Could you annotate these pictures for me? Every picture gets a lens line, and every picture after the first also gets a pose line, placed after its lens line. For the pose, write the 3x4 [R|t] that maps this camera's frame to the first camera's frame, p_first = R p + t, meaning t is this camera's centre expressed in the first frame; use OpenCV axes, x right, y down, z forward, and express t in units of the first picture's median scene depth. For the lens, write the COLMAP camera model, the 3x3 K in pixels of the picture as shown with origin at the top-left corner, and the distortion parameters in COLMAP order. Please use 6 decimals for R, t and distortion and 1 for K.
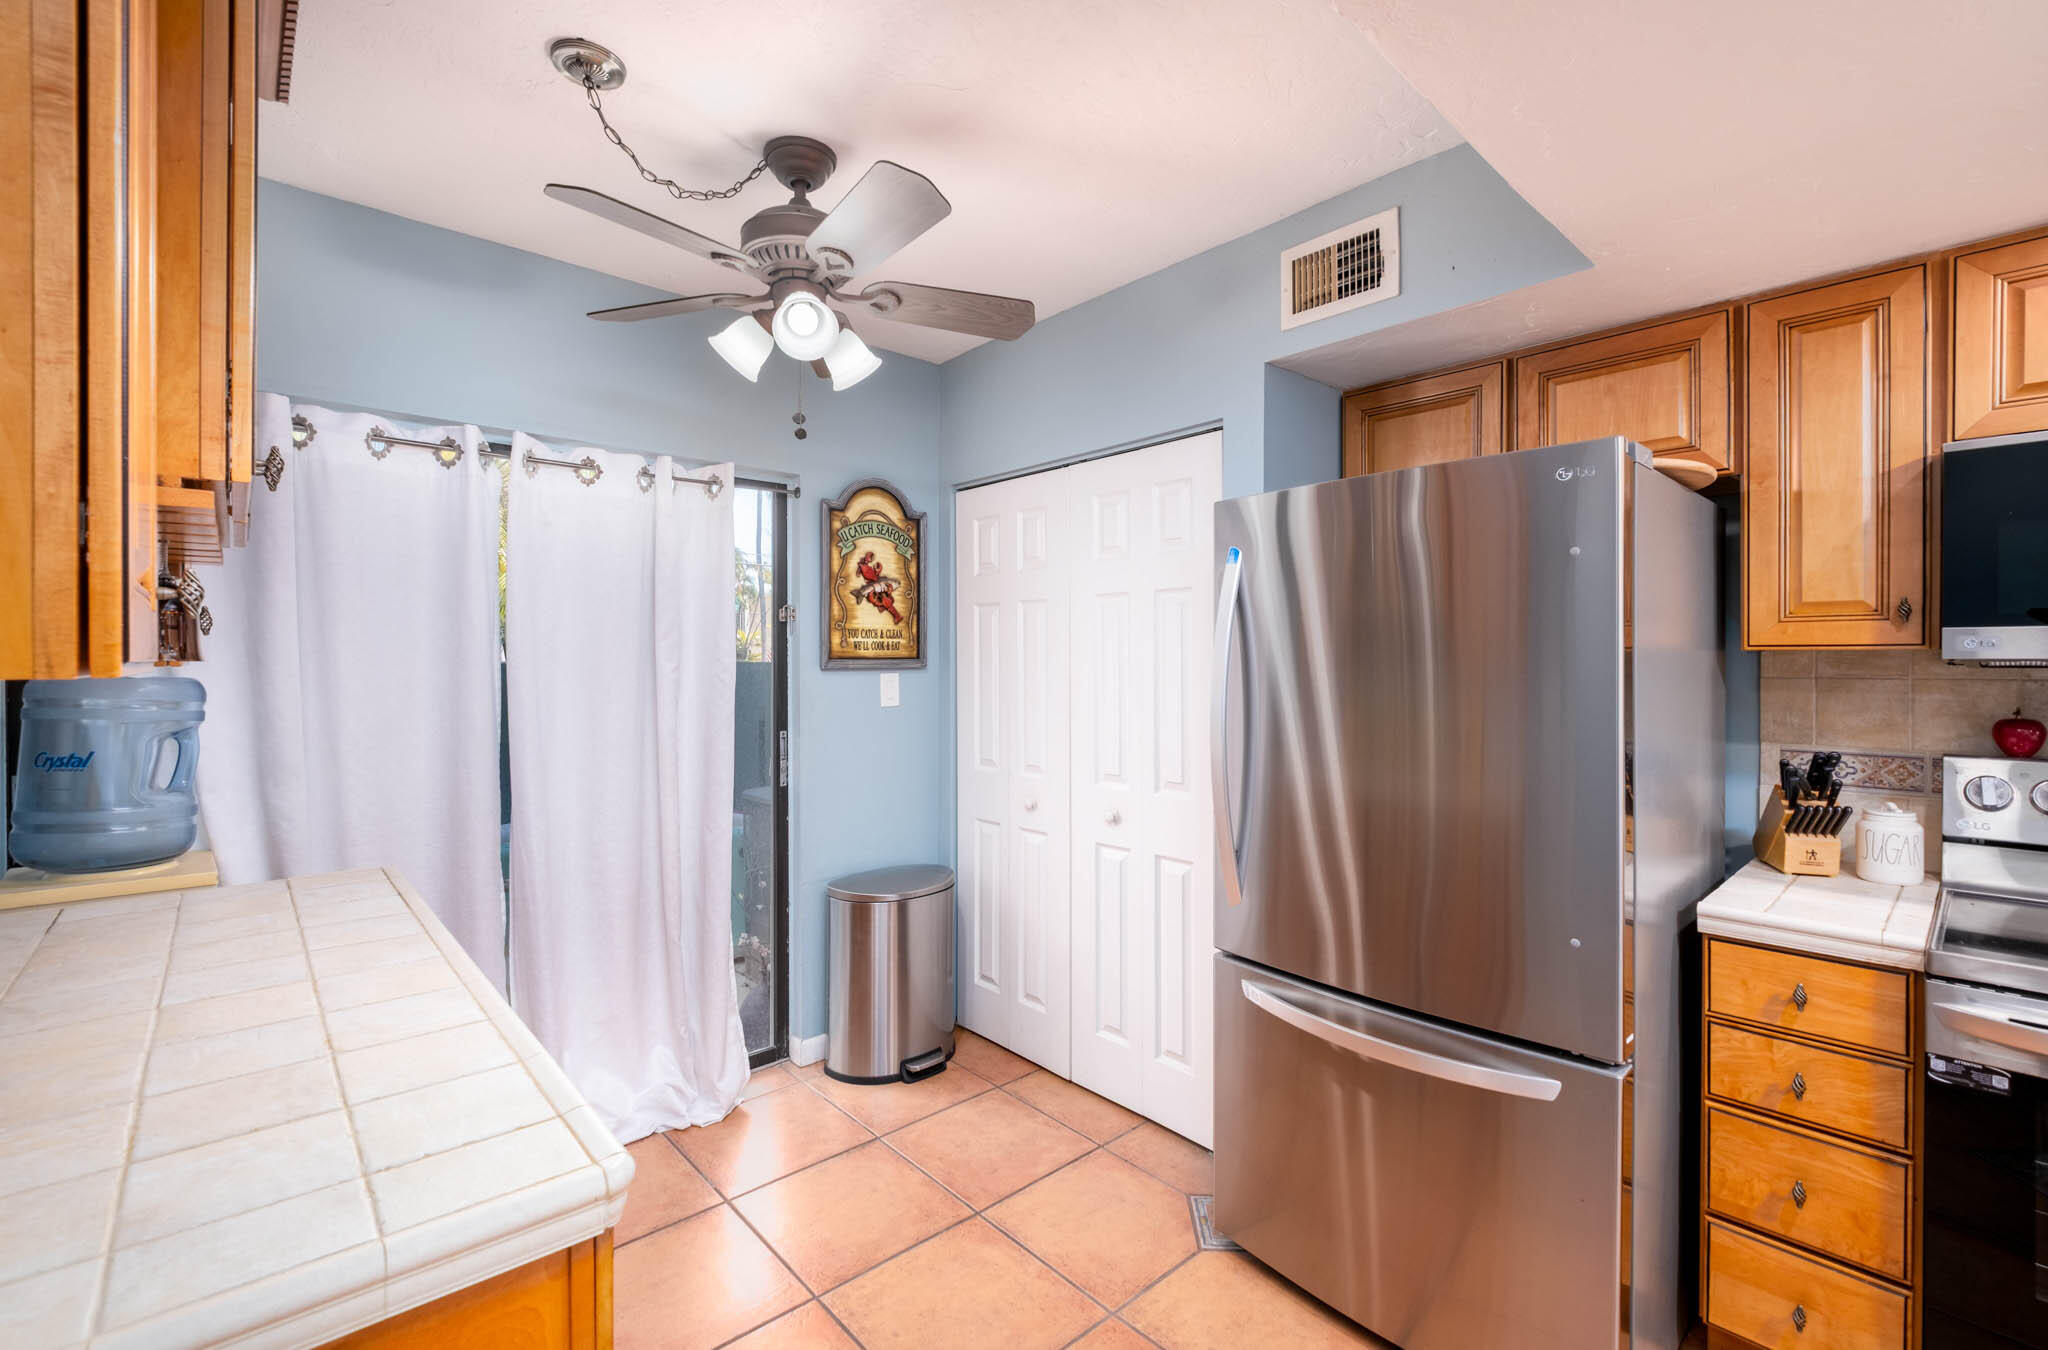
lens RADIAL K [[890.7, 0, 1022.6], [0, 890.7, 660.5], [0, 0, 1]] dist [0.003151, -0.000330]
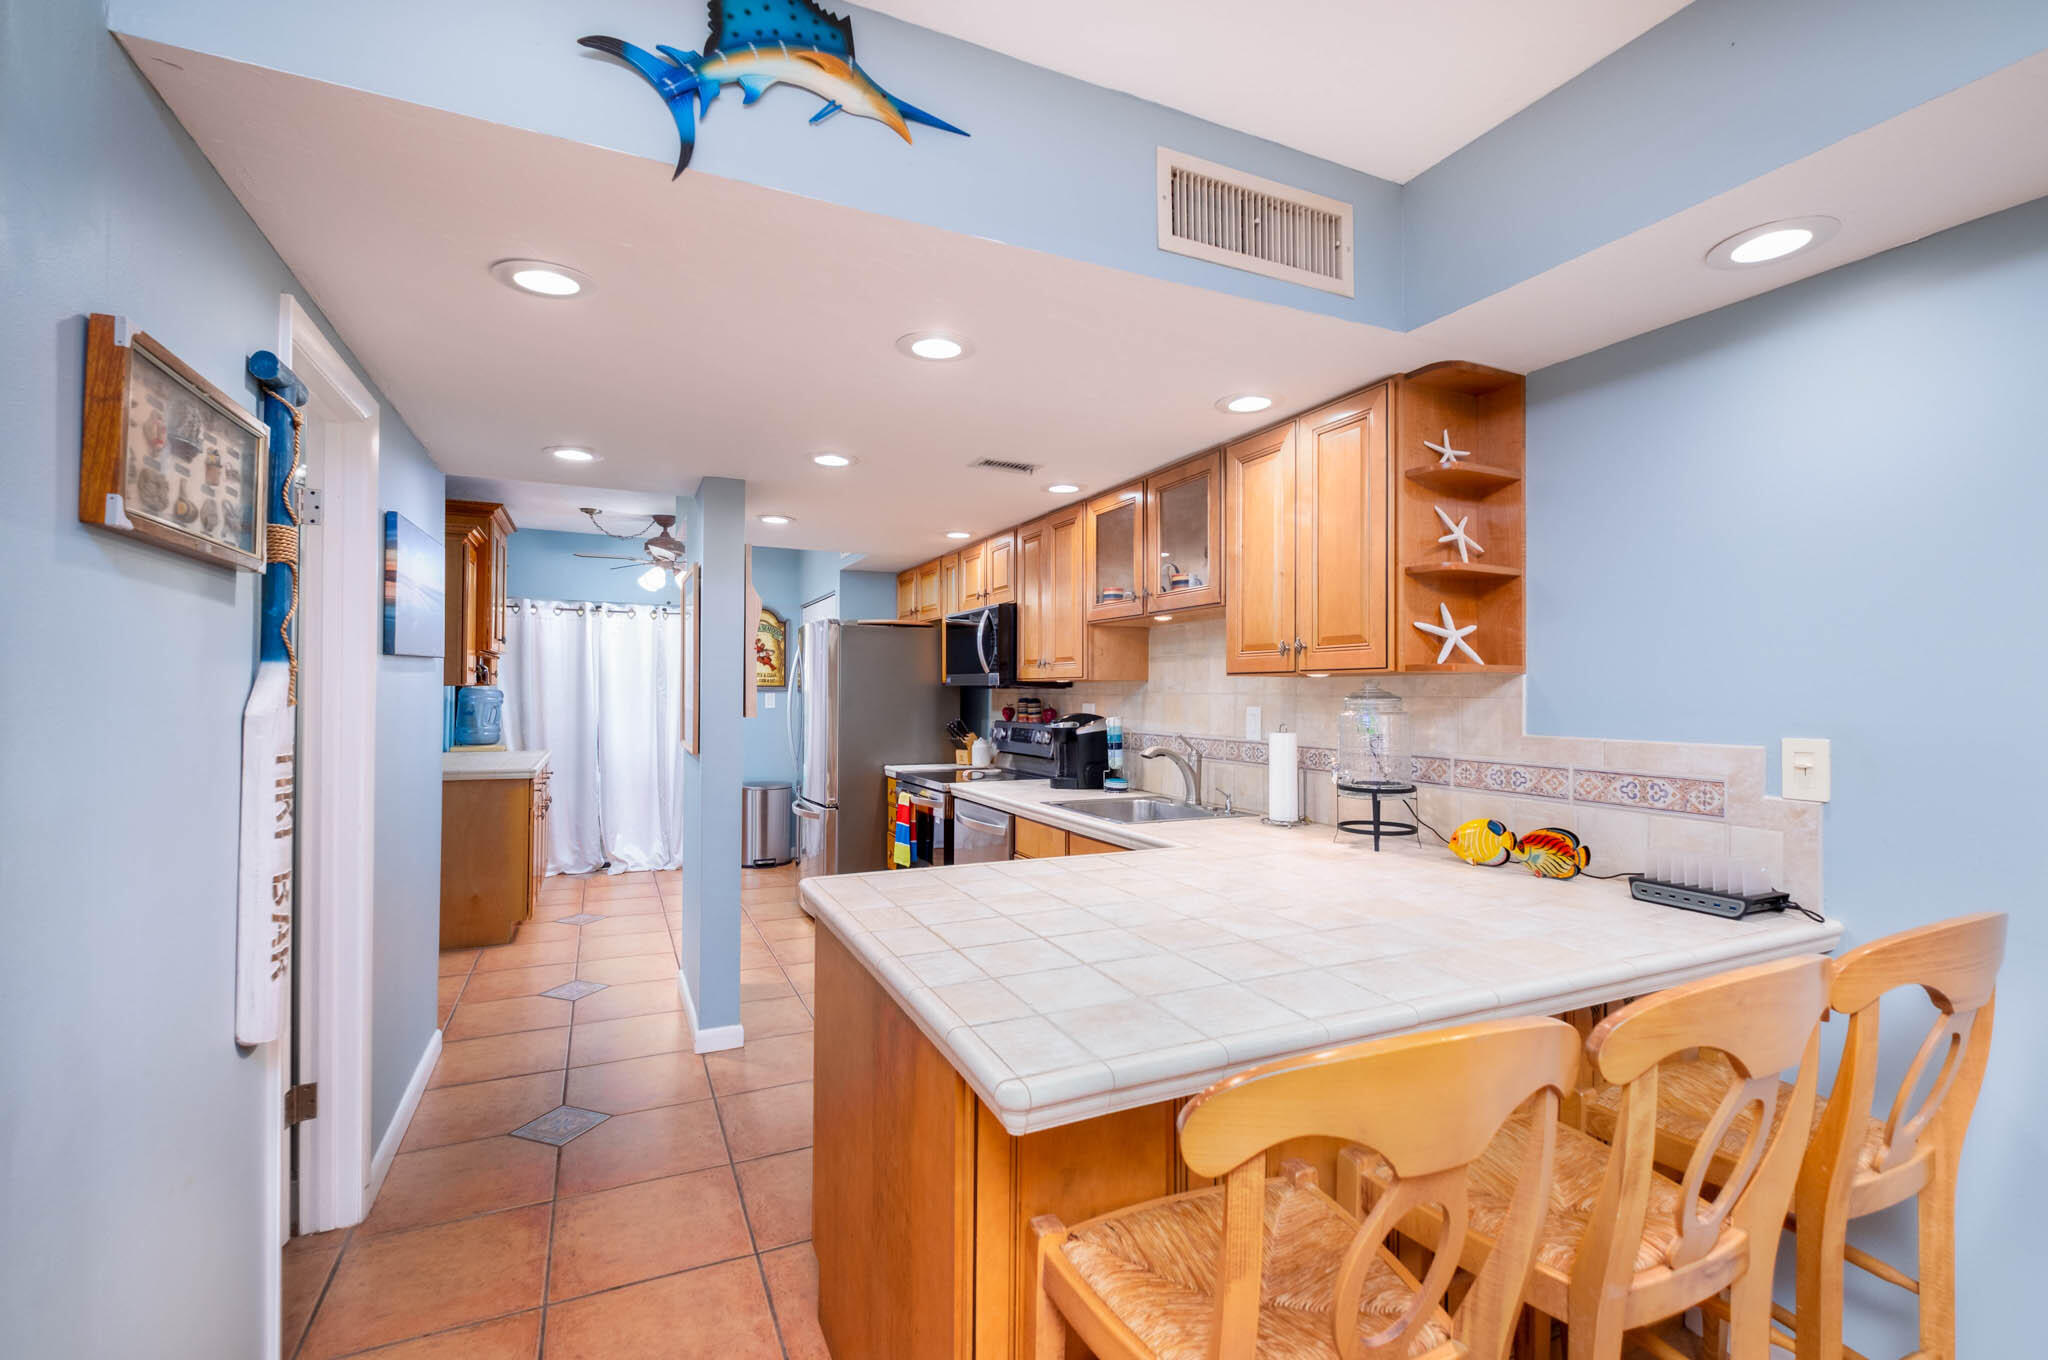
lens RADIAL K [[894.9, 0, 1018.0], [0, 894.9, 668.1], [0, 0, 1]] dist [-0.001463, -0.000169]
pose [[0.956181, -0.000909, -0.292774, 1.112923], [-0.008168, 0.999523, -0.029781, 0.013703], [0.292661, 0.030867, 0.955718, -0.954159]]
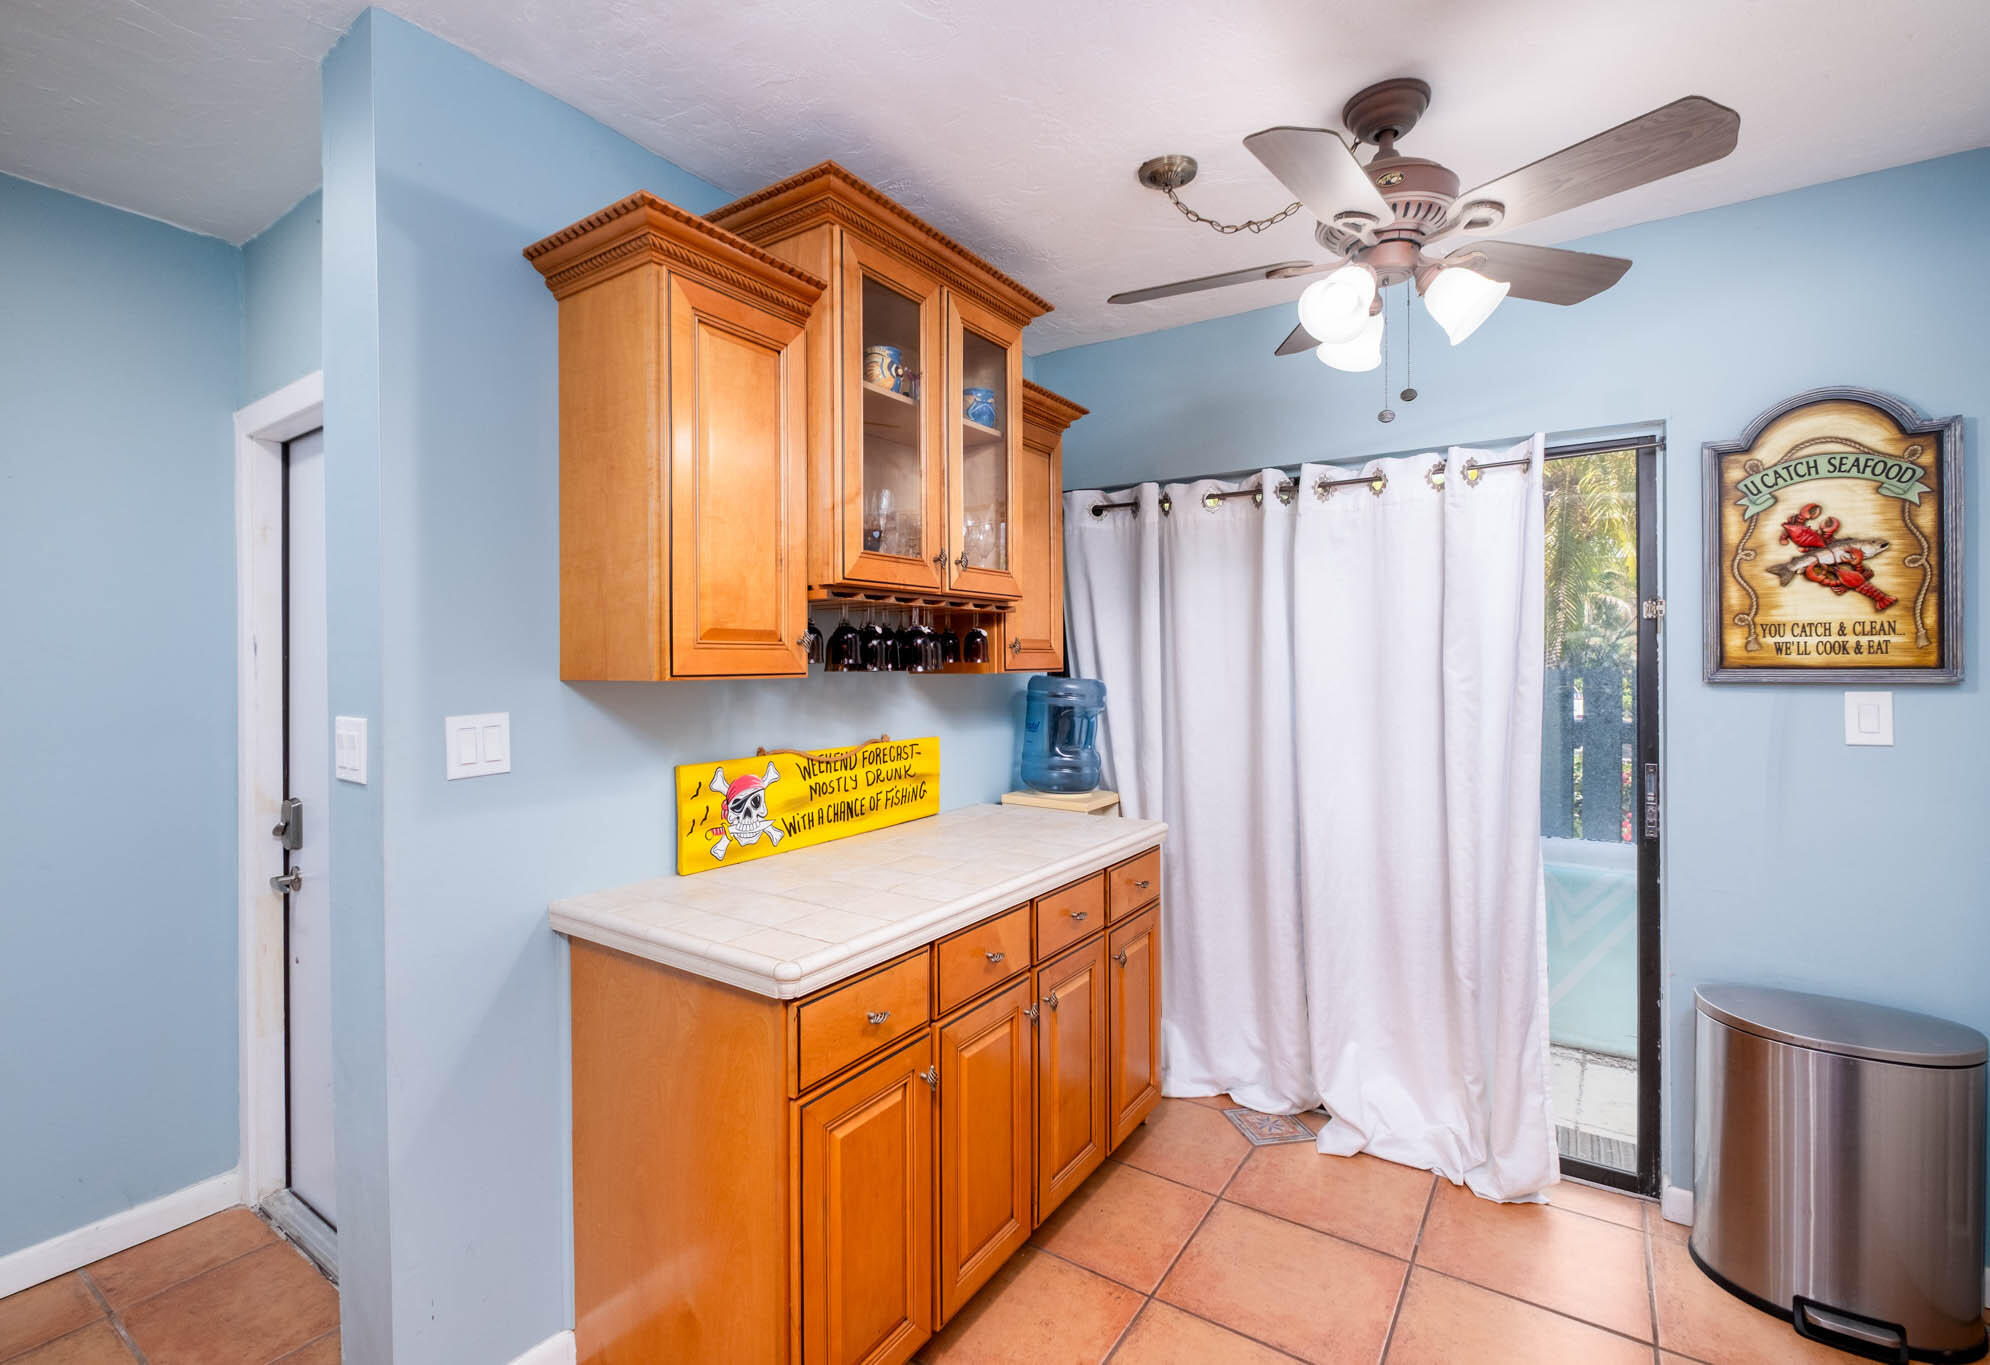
lens RADIAL K [[892.5, 0, 937.4], [0, 892.5, 674.3], [0, 0, 1]] dist [-0.009483, -0.000103]
pose [[0.210096, 0.003473, -0.977675, 0.328103], [-0.006668, 0.999976, 0.002119, 0.005542], [0.977658, 0.006073, 0.210114, 0.243736]]
